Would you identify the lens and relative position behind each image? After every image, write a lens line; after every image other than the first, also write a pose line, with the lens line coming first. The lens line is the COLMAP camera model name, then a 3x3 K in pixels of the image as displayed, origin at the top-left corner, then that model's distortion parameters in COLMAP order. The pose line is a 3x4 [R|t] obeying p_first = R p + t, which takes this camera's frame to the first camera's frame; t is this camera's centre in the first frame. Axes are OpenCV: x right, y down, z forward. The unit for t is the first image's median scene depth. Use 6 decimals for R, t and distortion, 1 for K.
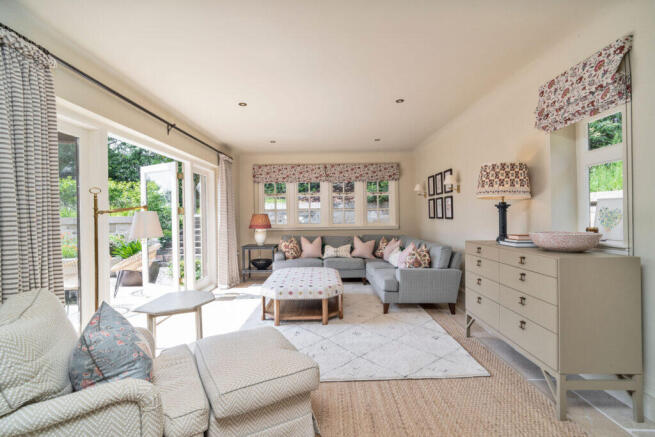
lens RADIAL K [[312.8, 0, 320.5], [0, 312.8, 207.2], [0, 0, 1]] dist [-0.000432, -0.000013]
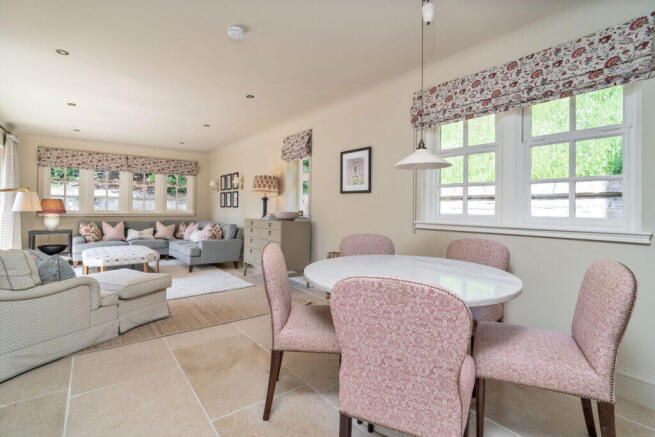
lens RADIAL K [[312.8, 0, 320.5], [0, 312.8, 207.2], [0, 0, 1]] dist [-0.000432, -0.000013]
pose [[0.787723, 0.022192, 0.615630, -0.146853], [-0.036743, 0.999264, 0.010993, 0.006593], [-0.614933, -0.031280, 0.787958, -0.331941]]
